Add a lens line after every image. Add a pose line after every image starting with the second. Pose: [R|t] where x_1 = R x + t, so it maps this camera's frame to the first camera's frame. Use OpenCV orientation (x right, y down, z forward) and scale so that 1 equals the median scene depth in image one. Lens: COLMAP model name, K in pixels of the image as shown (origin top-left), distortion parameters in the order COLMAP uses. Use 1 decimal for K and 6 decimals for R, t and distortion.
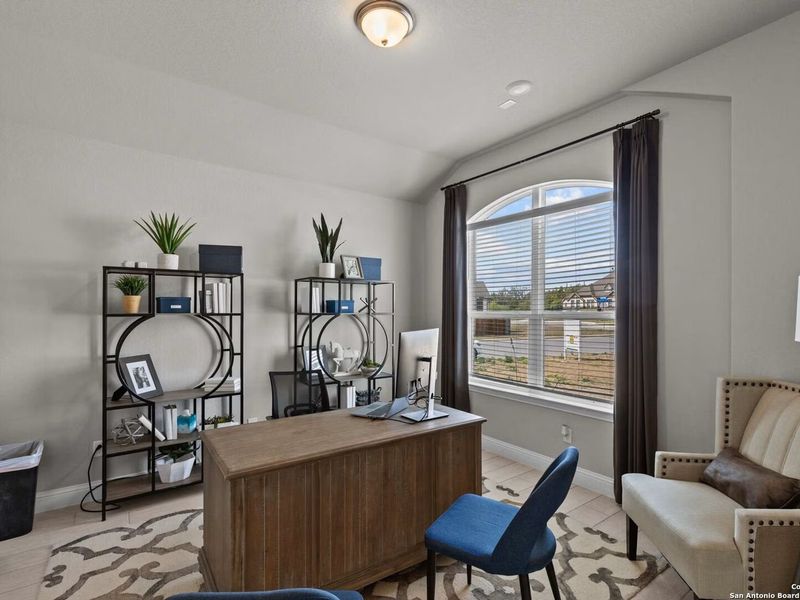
lens RADIAL K [[397.6, 0, 404.8], [0, 397.6, 305.1], [0, 0, 1]] dist [-0.001219, -0.000065]
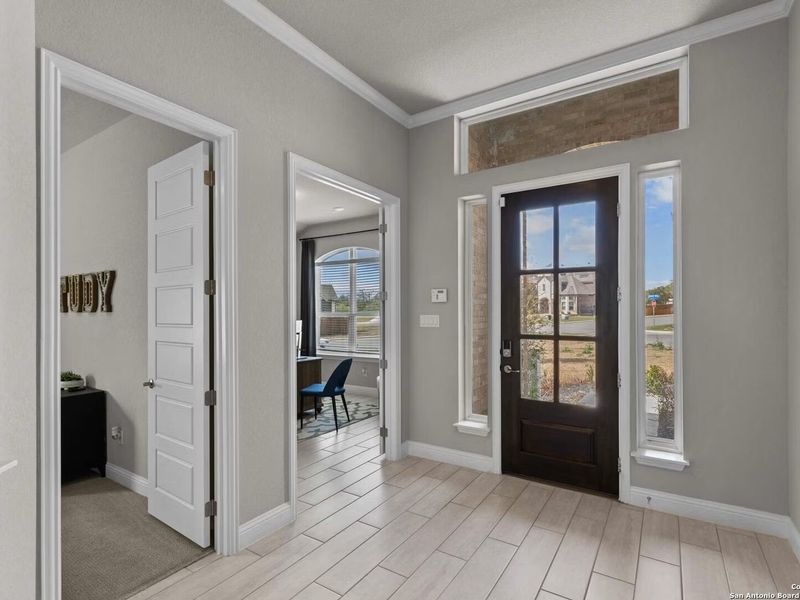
lens RADIAL K [[397.6, 0, 407.3], [0, 397.6, 306.3], [0, 0, 1]] dist [-0.001219, -0.000065]
pose [[0.929005, -0.001086, 0.370065, -0.113684], [0.001218, 0.999999, -0.000122, -0.012209], [-0.370065, 0.000564, 0.929006, -0.762897]]
